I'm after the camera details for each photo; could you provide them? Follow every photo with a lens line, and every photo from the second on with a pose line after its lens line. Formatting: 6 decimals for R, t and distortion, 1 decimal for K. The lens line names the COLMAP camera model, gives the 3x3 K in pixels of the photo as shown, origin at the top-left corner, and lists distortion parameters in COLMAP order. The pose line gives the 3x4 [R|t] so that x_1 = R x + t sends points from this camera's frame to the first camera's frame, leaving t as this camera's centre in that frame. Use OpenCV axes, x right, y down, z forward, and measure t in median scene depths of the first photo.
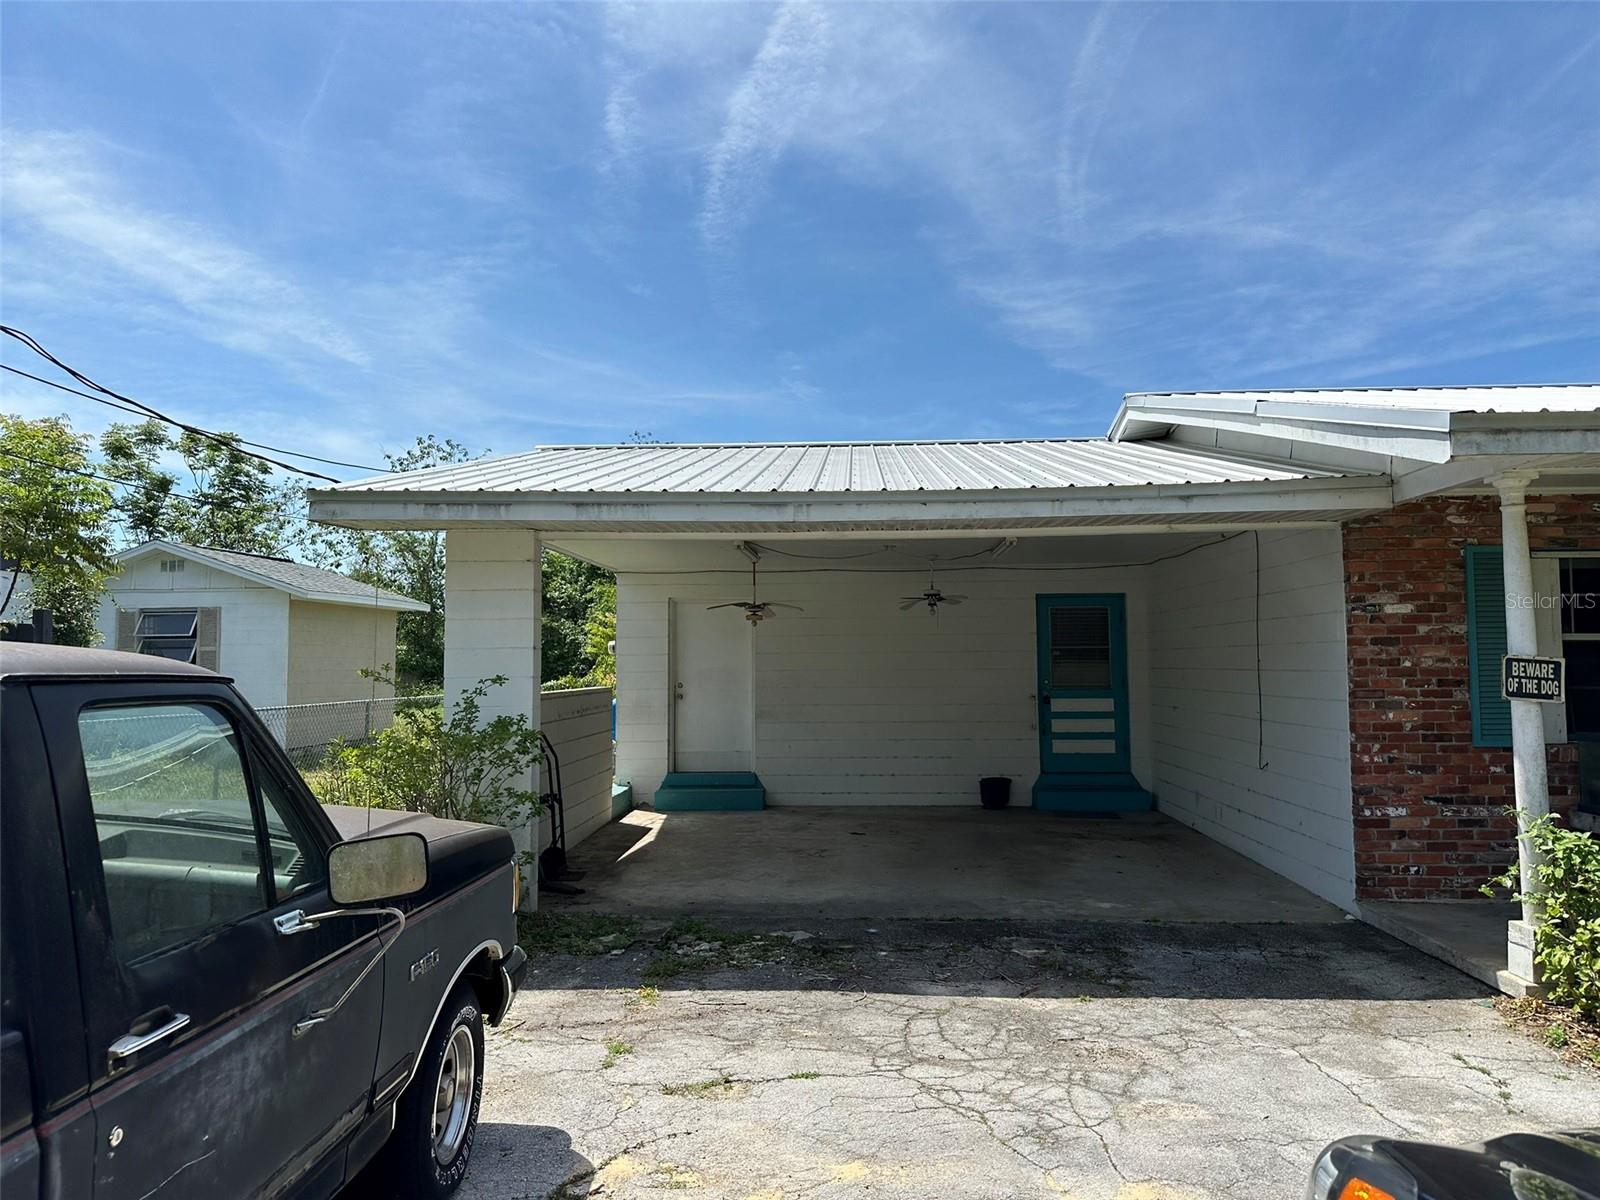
lens RADIAL K [[1085.8, 0, 808.1], [0, 1085.8, 596.7], [0, 0, 1]] dist [-0.002864, -0.018509]
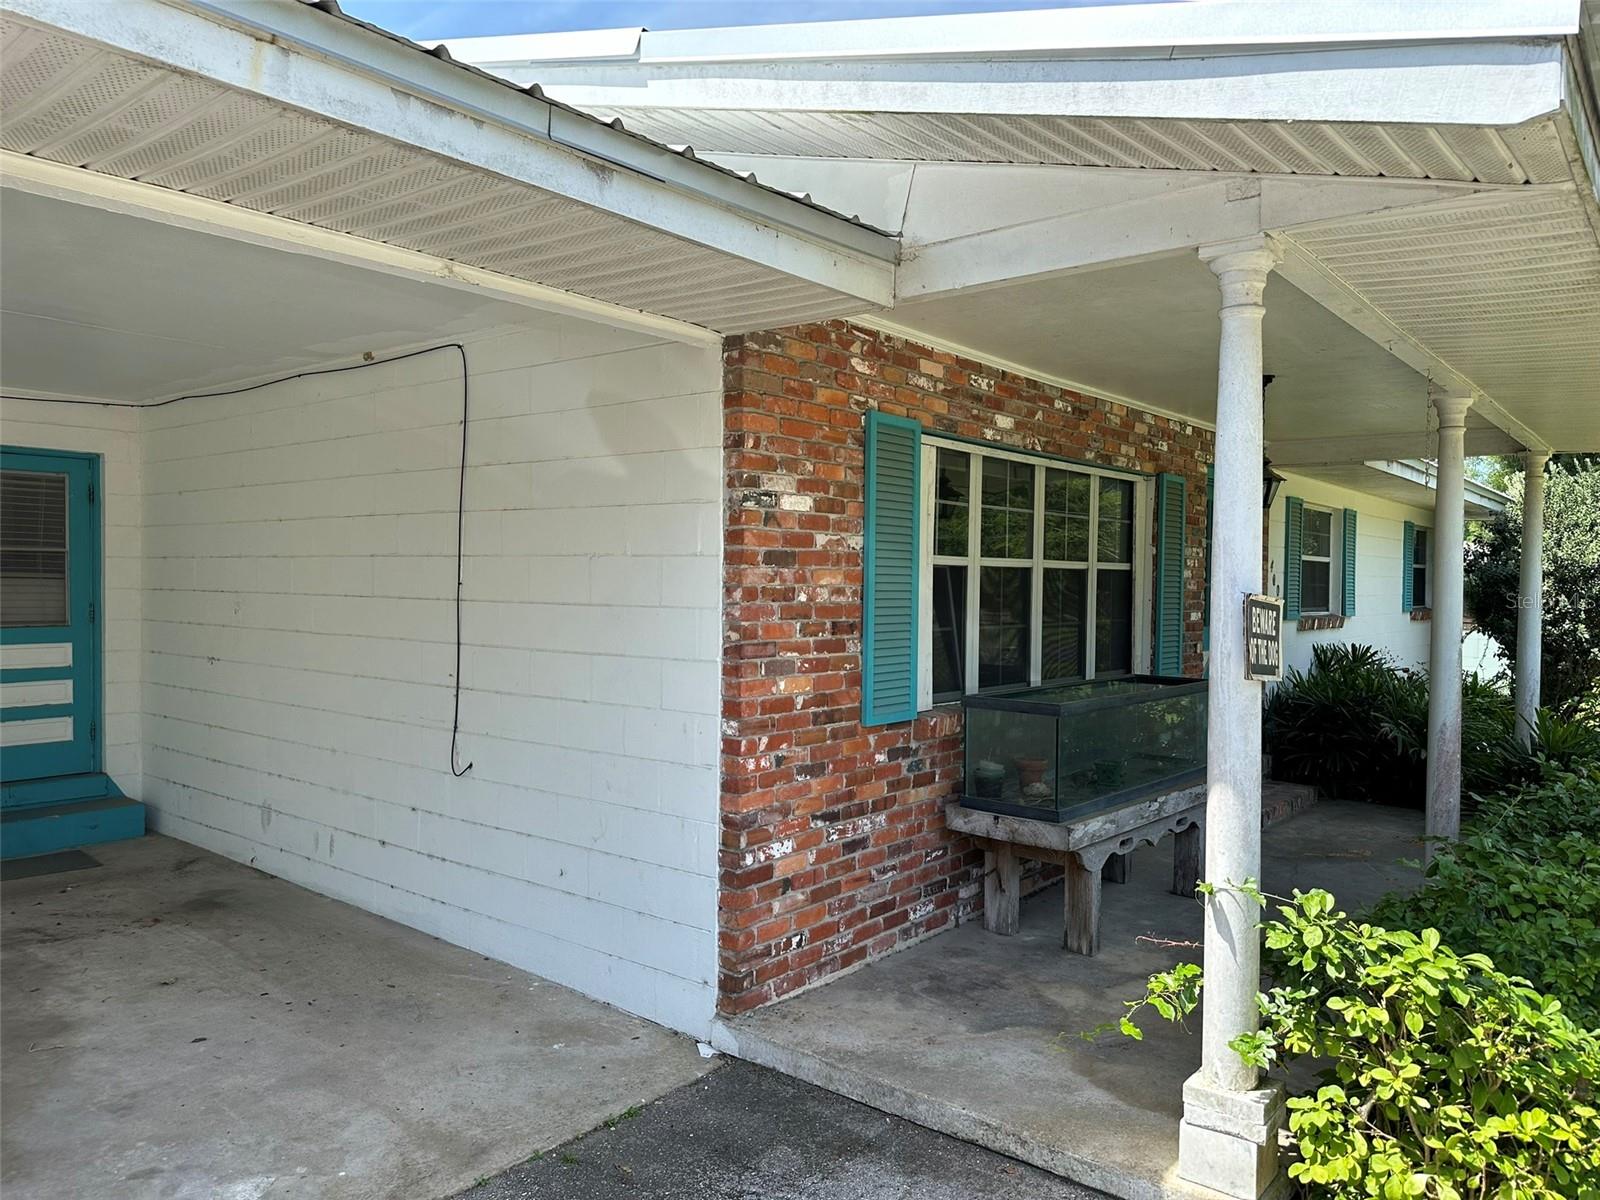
lens RADIAL K [[1112.5, 0, 803.9], [0, 1112.5, 607.1], [0, 0, 1]] dist [0.146116, -0.206713]
pose [[0.592296, -0.006853, 0.805691, 0.061975], [-0.065456, 0.996249, 0.056594, 0.032818], [-0.803057, -0.086258, 0.589626, 0.639668]]
